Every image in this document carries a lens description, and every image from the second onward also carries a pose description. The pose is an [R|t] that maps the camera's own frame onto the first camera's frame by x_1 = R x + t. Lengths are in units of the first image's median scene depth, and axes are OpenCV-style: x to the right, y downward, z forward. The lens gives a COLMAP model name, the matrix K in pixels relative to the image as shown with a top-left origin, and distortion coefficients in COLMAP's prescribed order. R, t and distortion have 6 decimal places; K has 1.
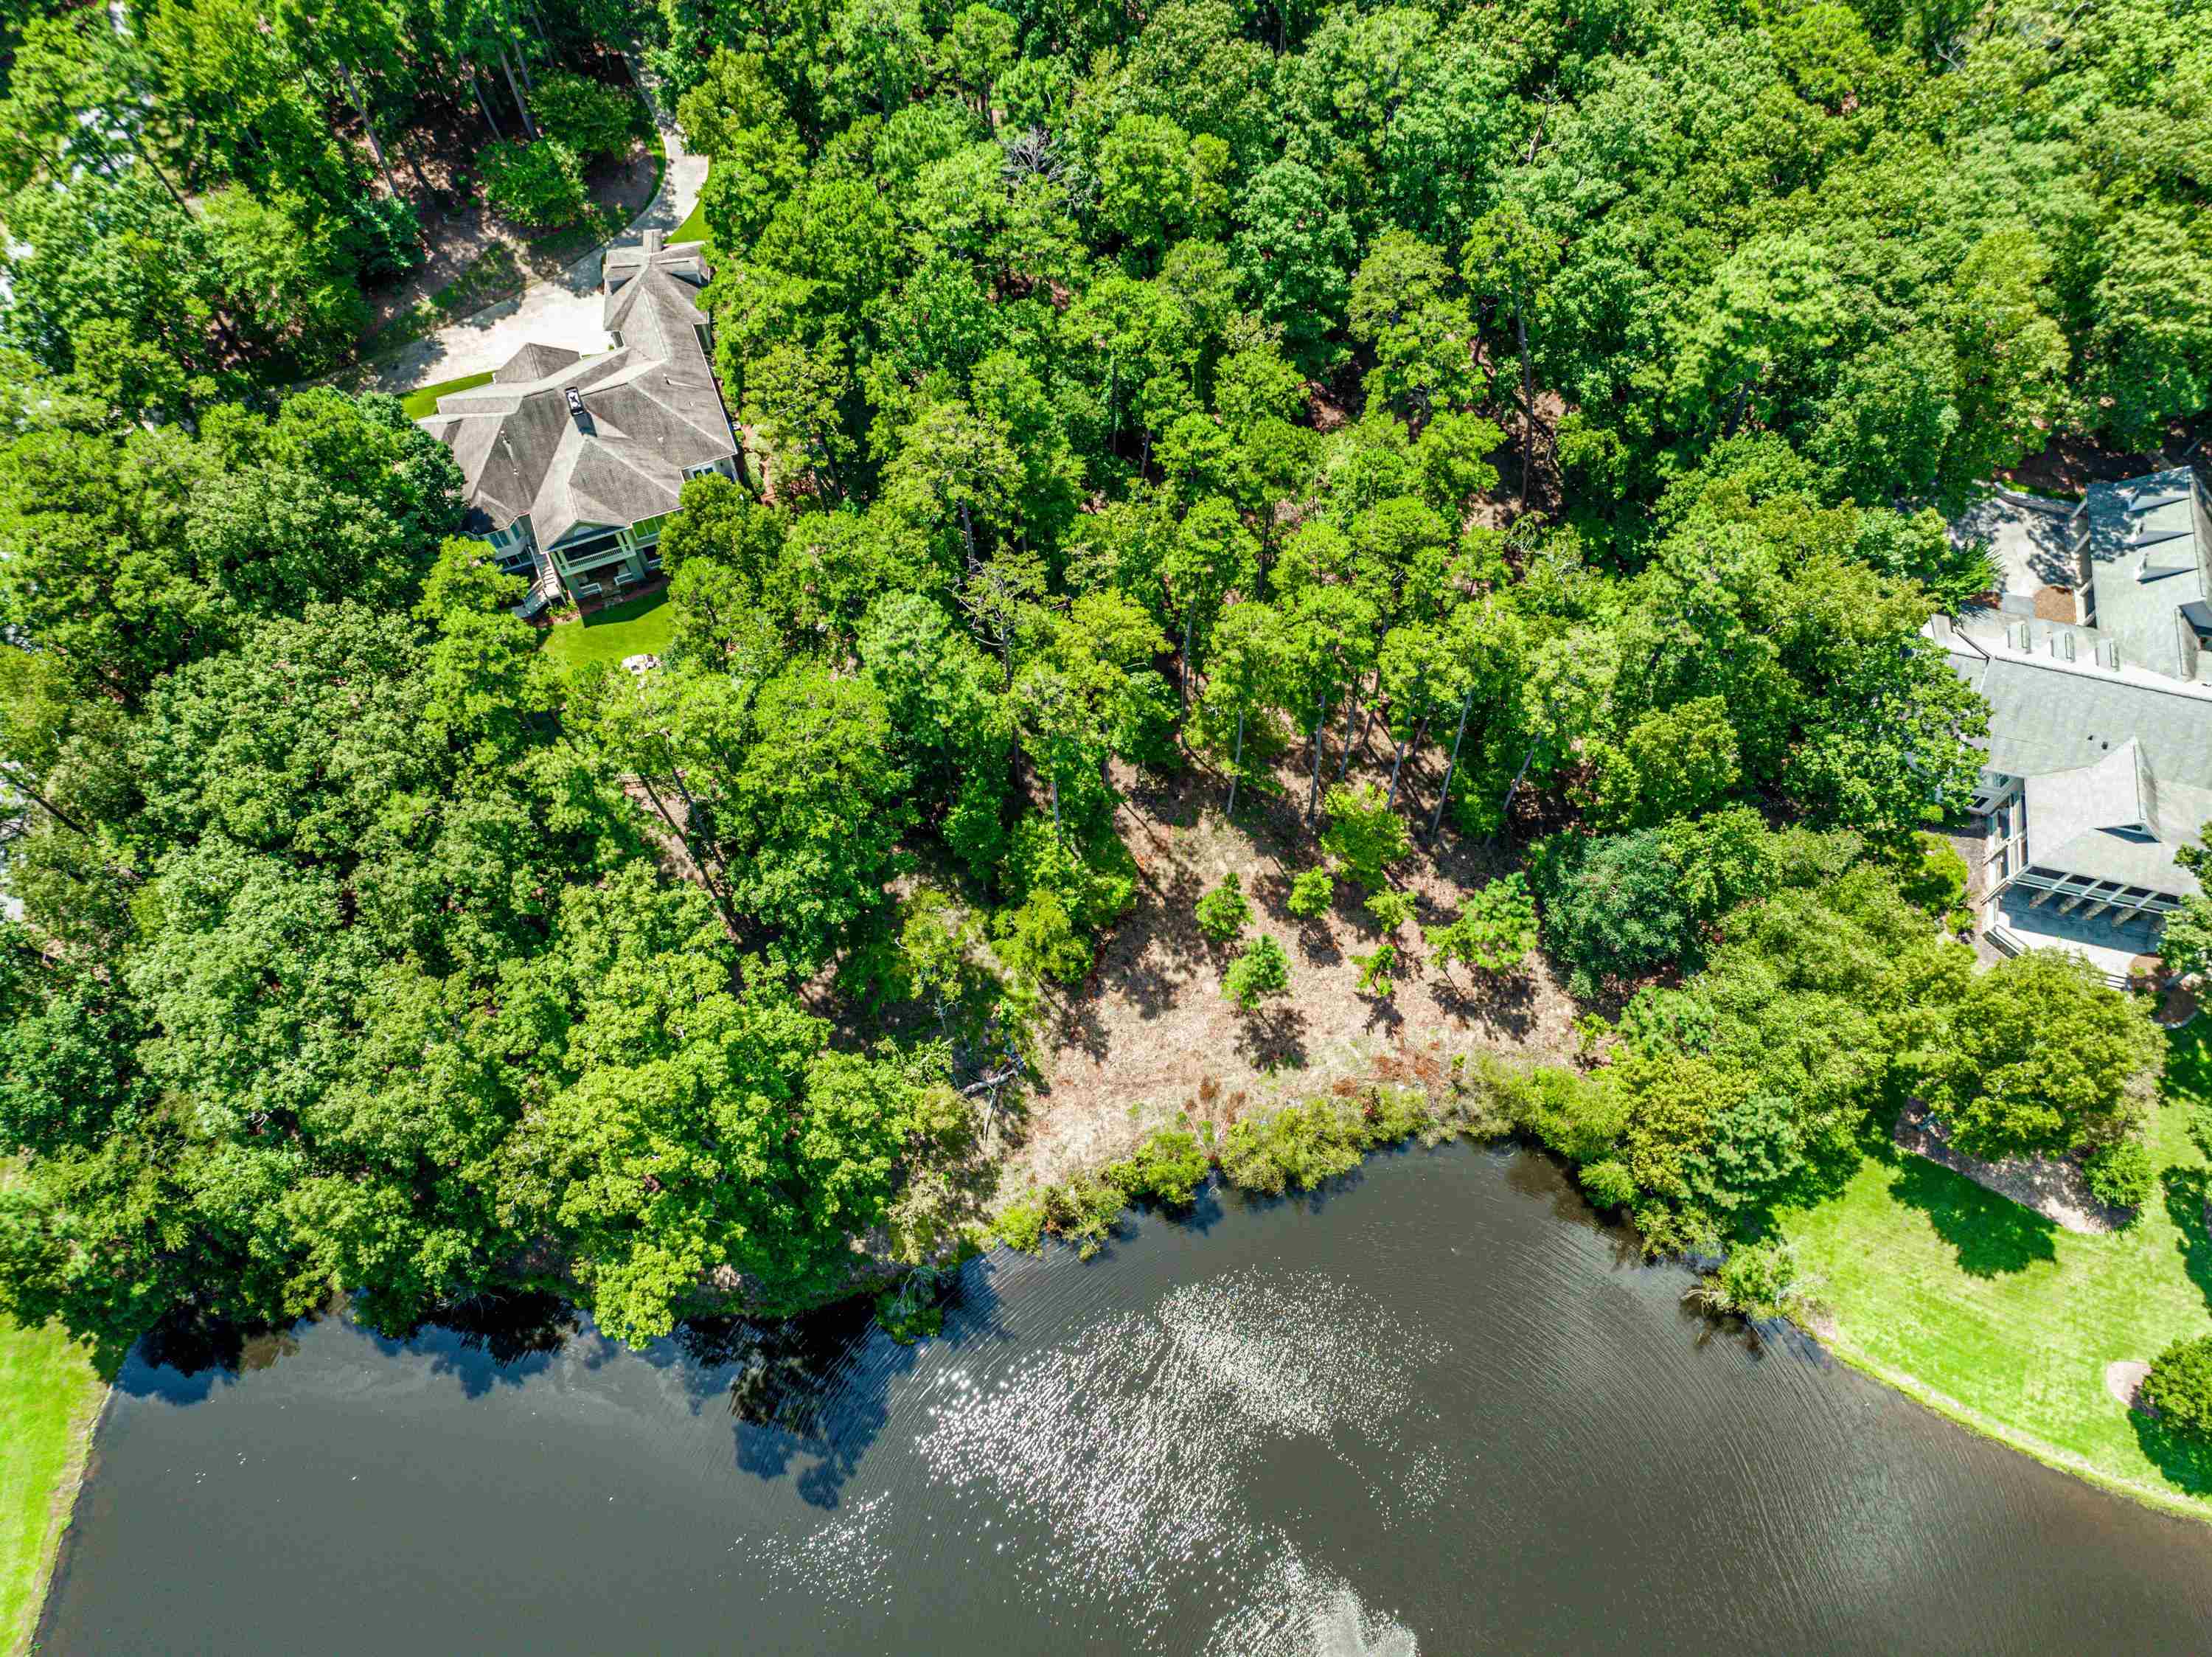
lens RADIAL K [[1547.3, 0, 1110.9], [0, 1547.3, 827.3], [0, 0, 1]] dist [-0.036800, 0.000232]
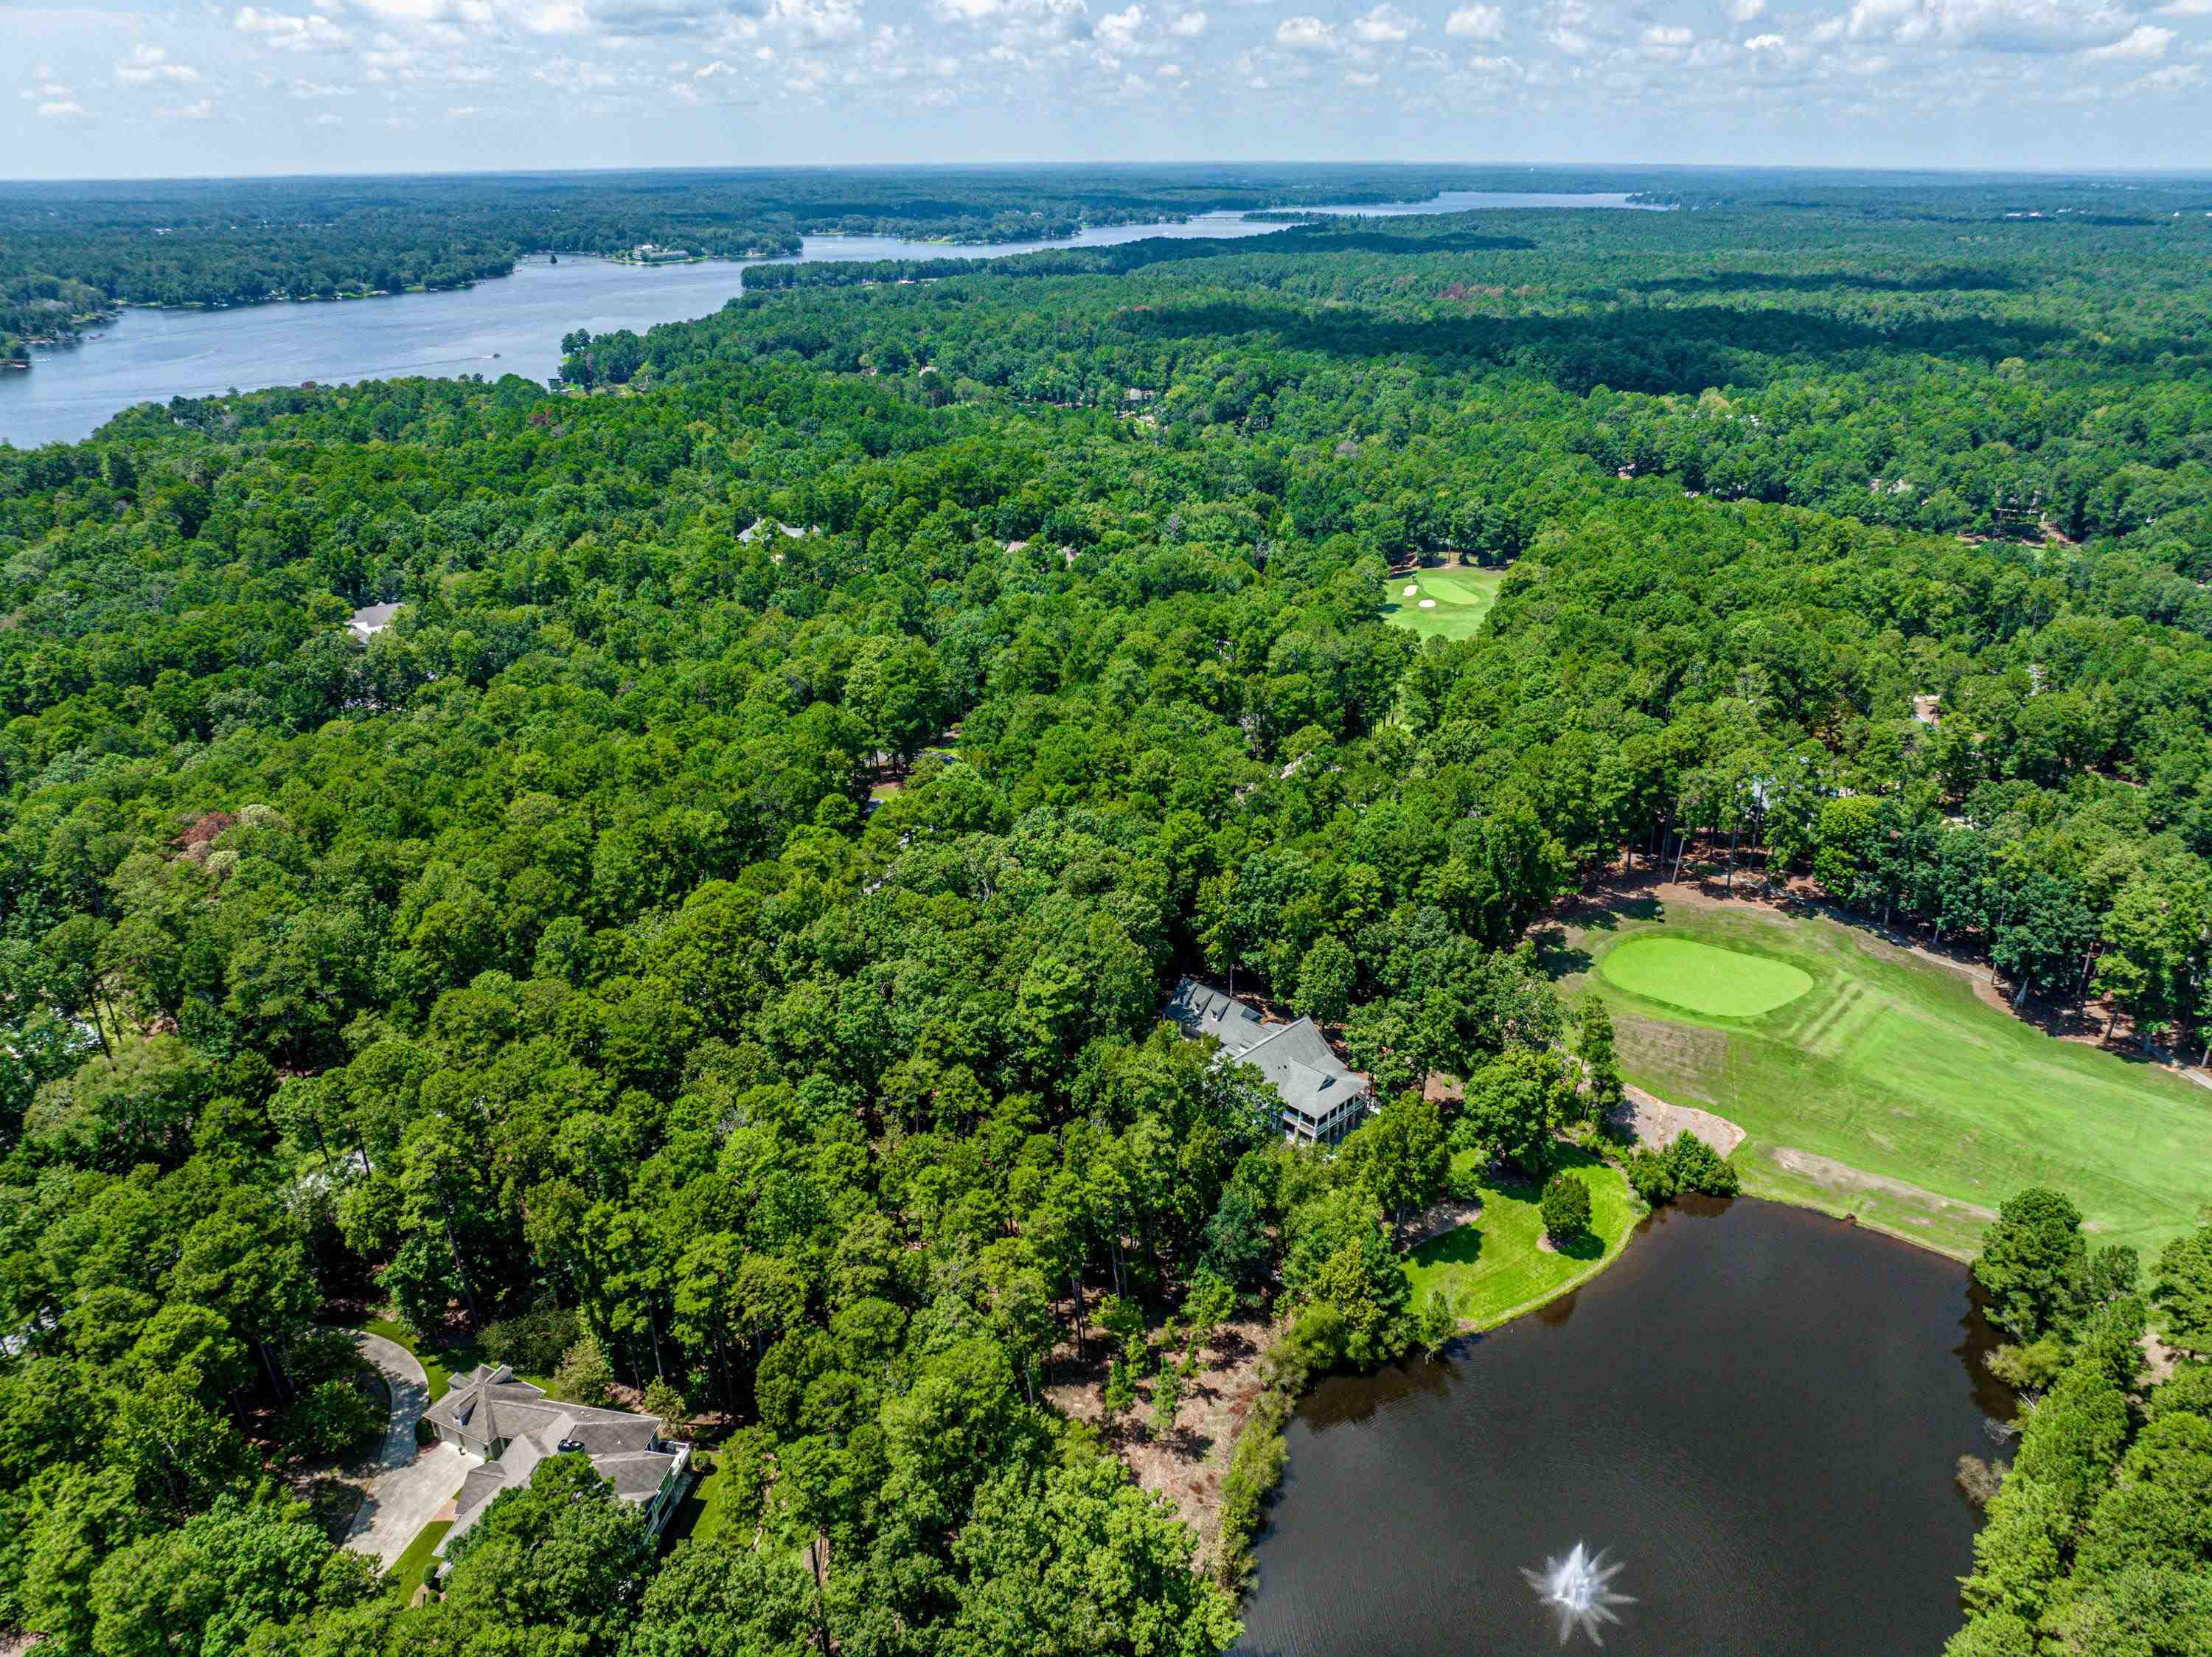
lens RADIAL K [[1556.2, 0, 1105.3], [0, 1556.2, 814.2], [0, 0, 1]] dist [-0.047849, 0.026254]
pose [[0.528866, -0.340483, 0.777414, -0.656358], [0.756044, 0.605195, -0.249272, 0.052392], [-0.385614, 0.719590, 0.577487, -0.239877]]
